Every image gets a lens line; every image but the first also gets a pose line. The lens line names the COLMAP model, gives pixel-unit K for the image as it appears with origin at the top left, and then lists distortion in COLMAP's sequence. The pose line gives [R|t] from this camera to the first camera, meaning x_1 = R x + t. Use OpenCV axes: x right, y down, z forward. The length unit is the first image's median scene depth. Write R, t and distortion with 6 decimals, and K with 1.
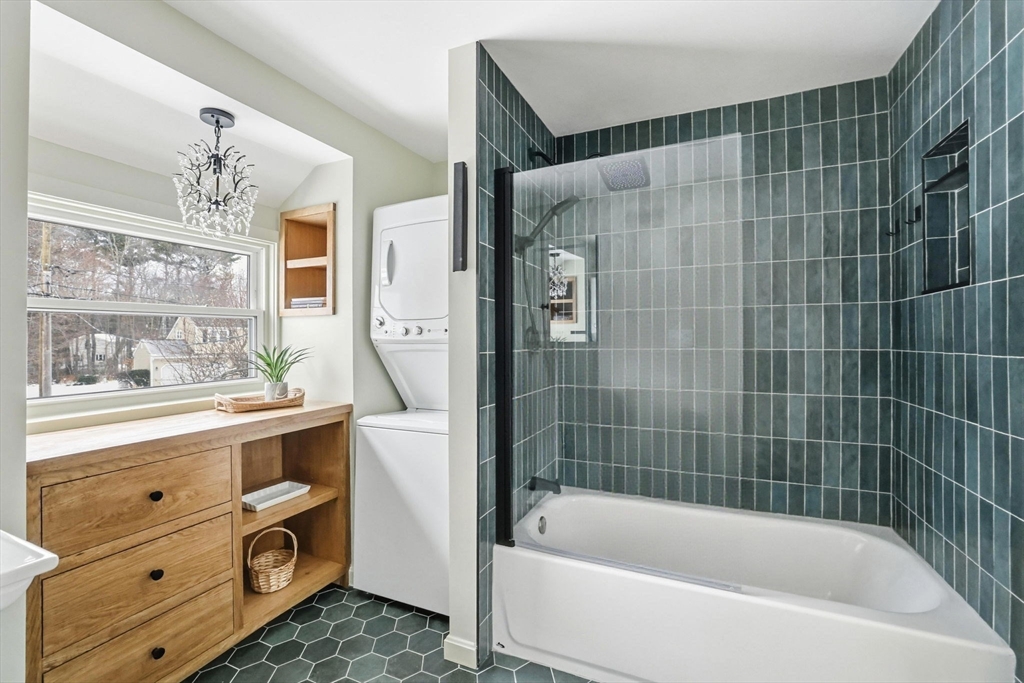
lens RADIAL K [[485.9, 0, 514.5], [0, 485.9, 338.3], [0, 0, 1]] dist [-0.064344, 0.023620]
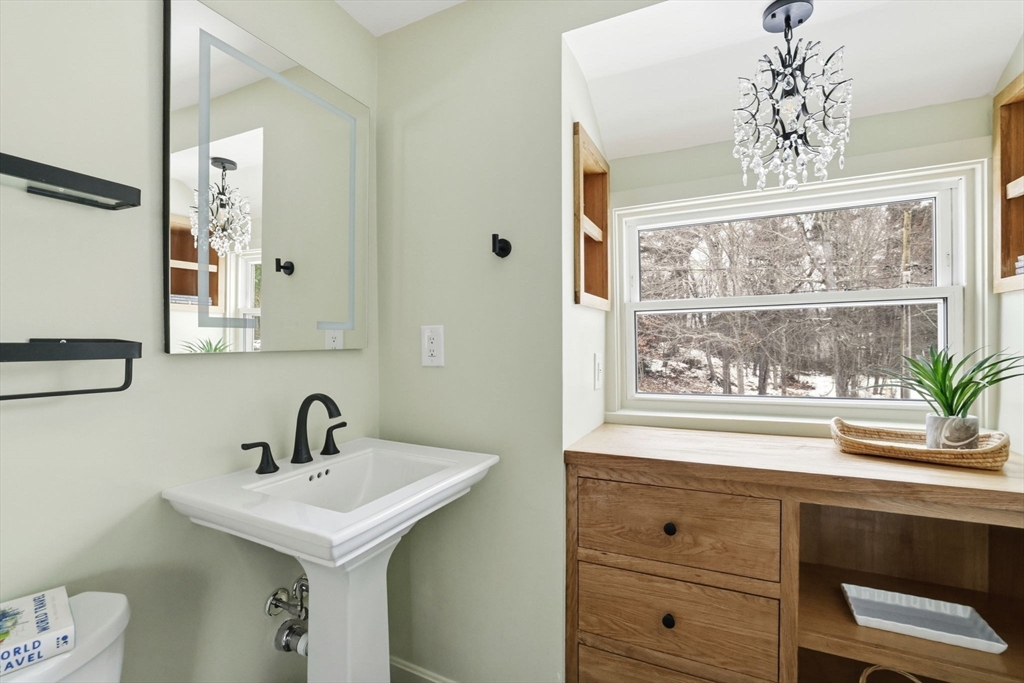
lens RADIAL K [[452.6, 0, 511.0], [0, 452.6, 344.4], [0, 0, 1]] dist [-0.050776, 0.018186]
pose [[-0.045095, 0.007587, -0.998954, 0.033043], [0.013491, 0.999885, 0.006985, 0.000445], [0.998892, -0.013162, -0.045192, 0.693927]]
